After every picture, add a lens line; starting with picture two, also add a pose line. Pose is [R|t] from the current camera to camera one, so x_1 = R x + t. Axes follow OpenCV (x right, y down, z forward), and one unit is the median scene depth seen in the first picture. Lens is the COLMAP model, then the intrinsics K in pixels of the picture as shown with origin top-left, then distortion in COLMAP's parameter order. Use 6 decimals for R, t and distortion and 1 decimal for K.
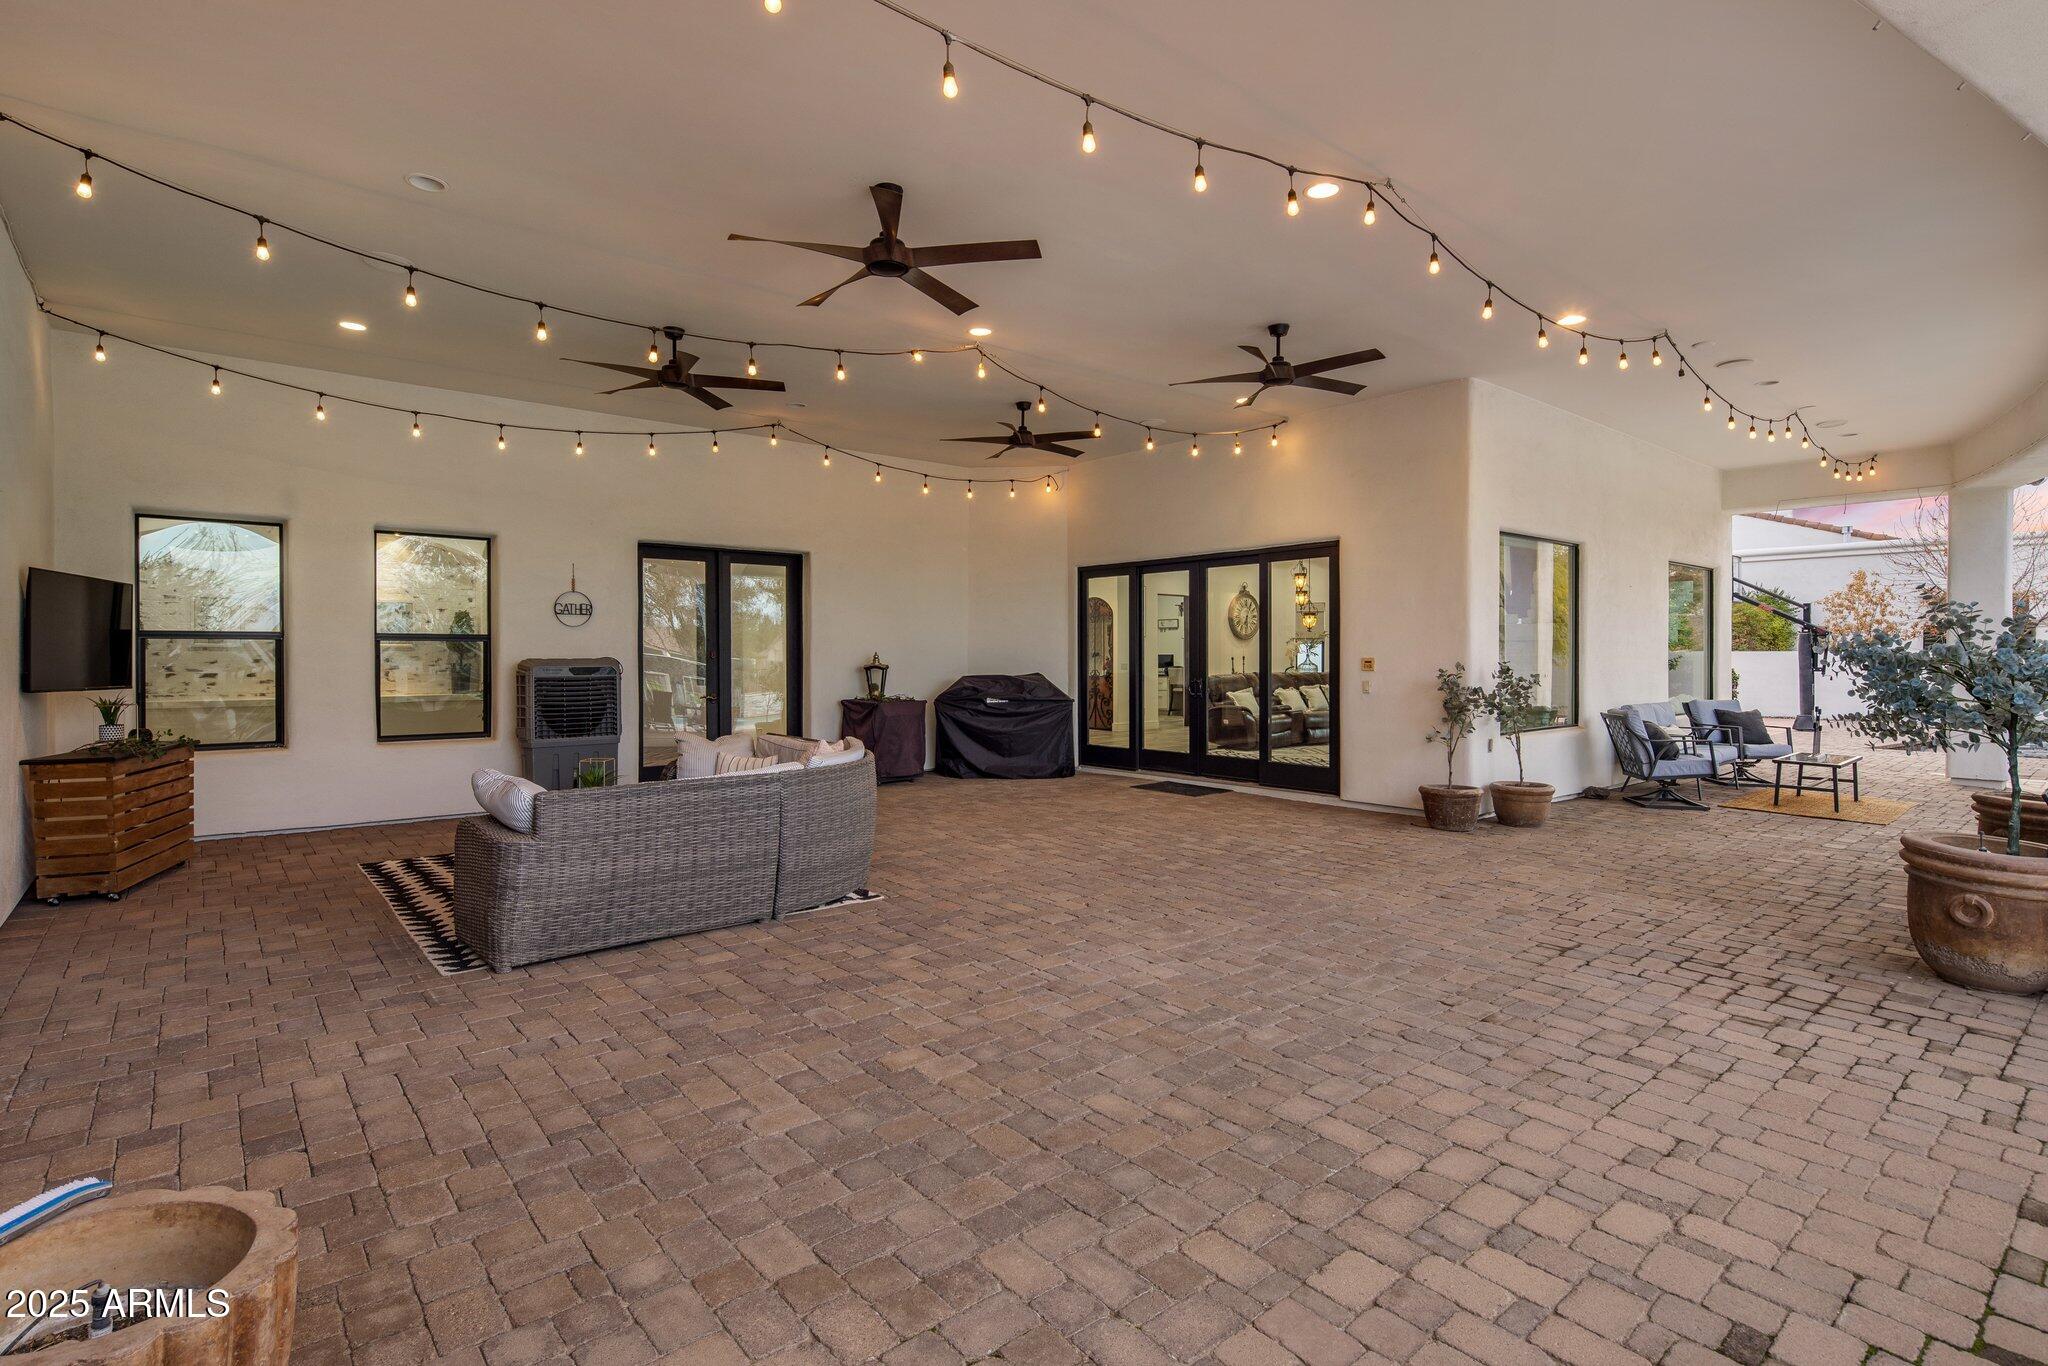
lens RADIAL K [[977.4, 0, 1024.0], [0, 977.4, 683.0], [0, 0, 1]] dist [0.000930, -0.000090]
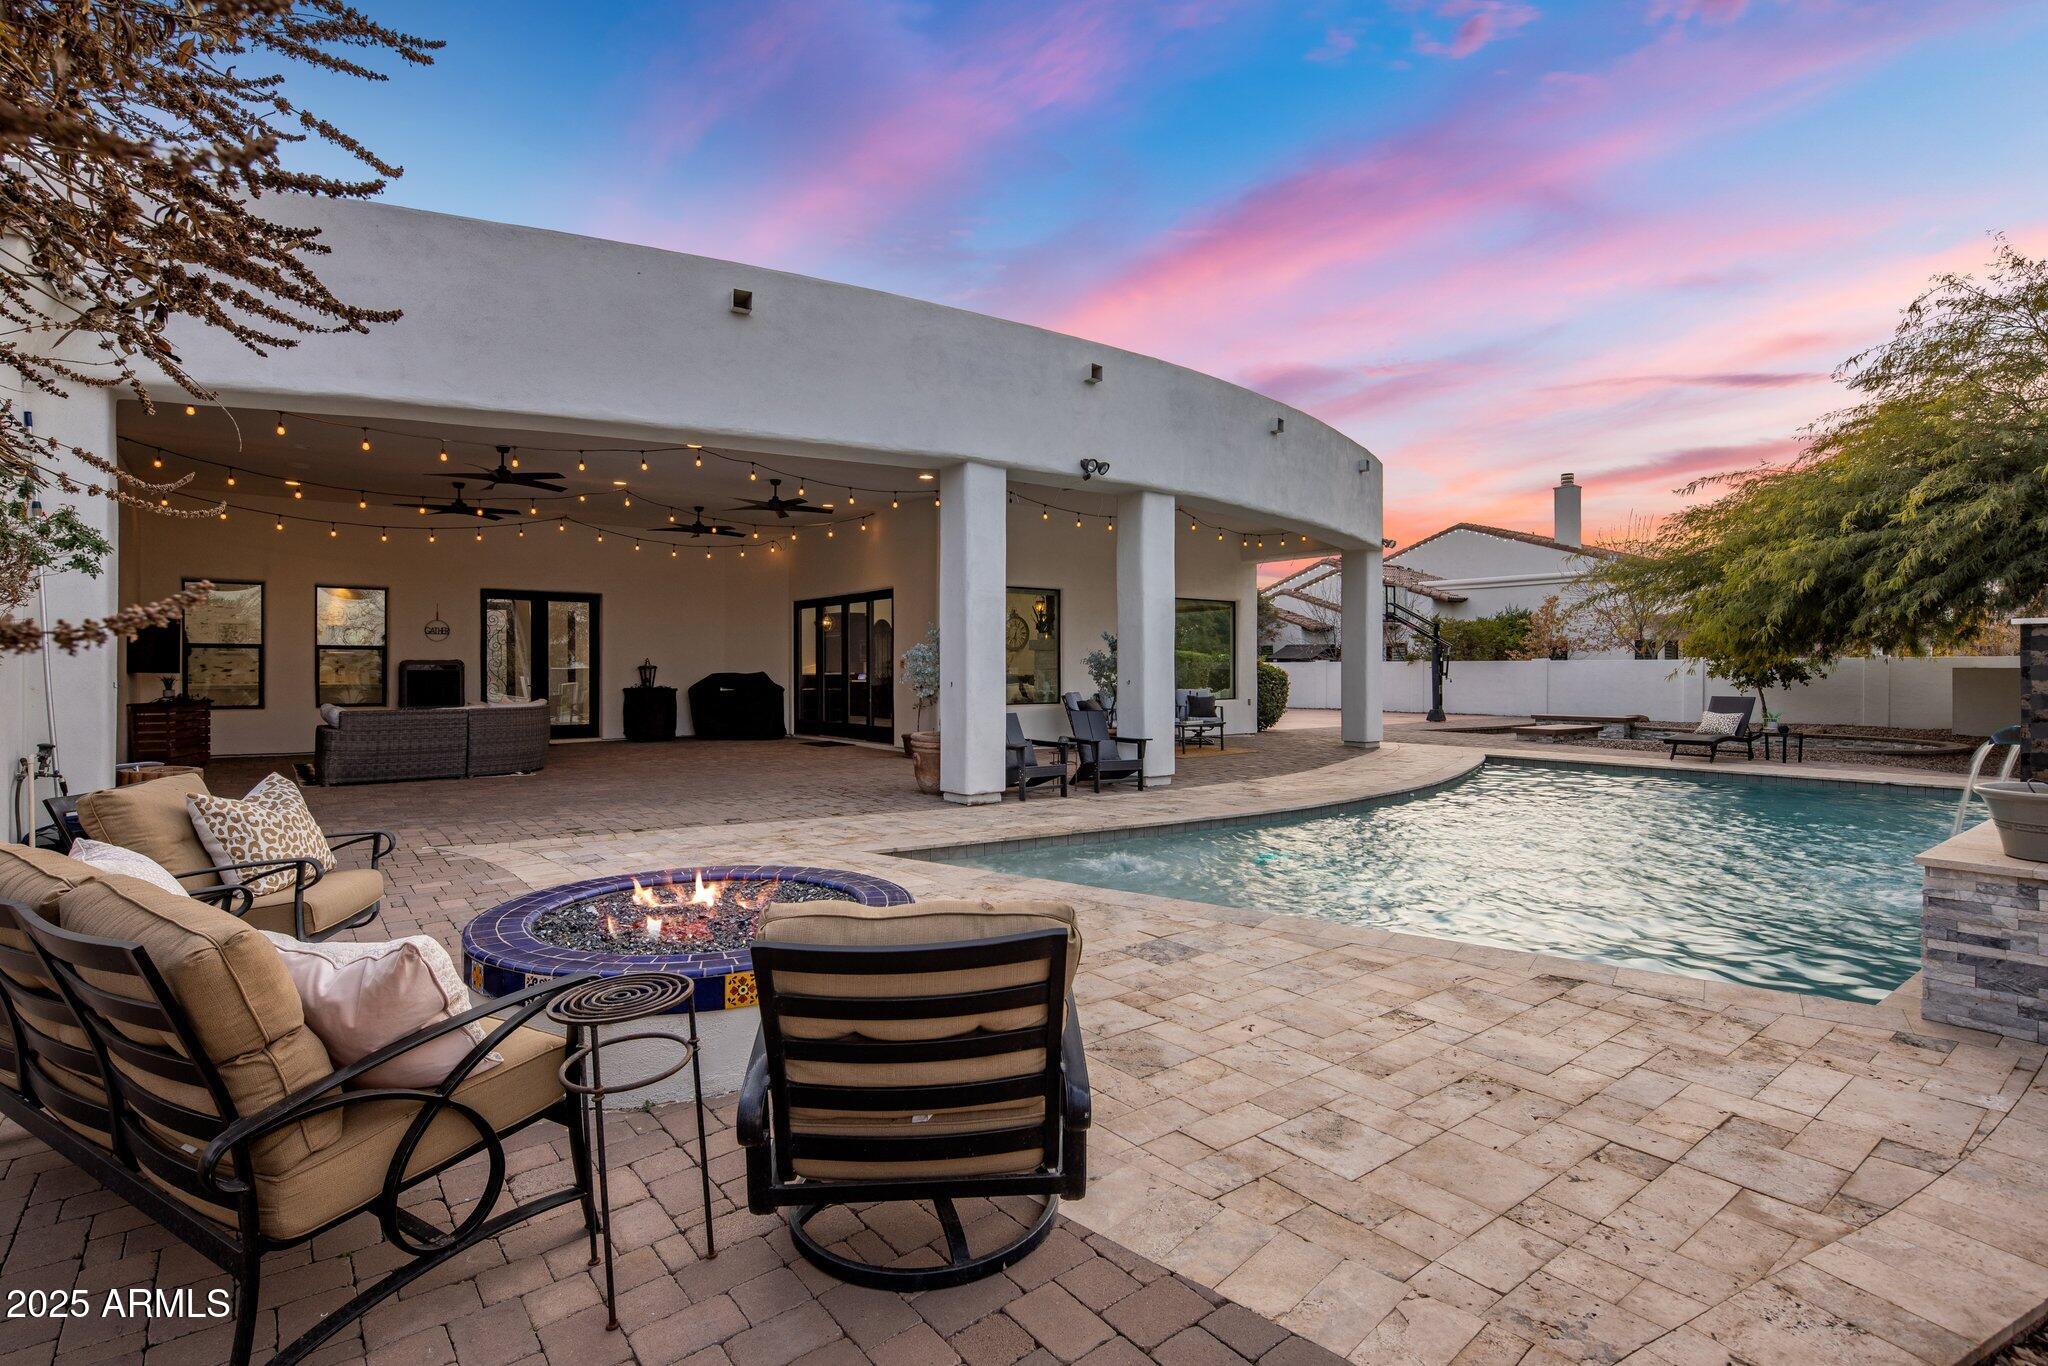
lens RADIAL K [[993.1, 0, 1024.0], [0, 993.1, 683.0], [0, 0, 1]] dist [-0.000920, -0.000120]
pose [[0.999086, 0.001502, -0.042715, 0.603108], [-0.002189, 0.999869, -0.016043, 0.038344], [0.042686, 0.016122, 0.998958, -0.638406]]
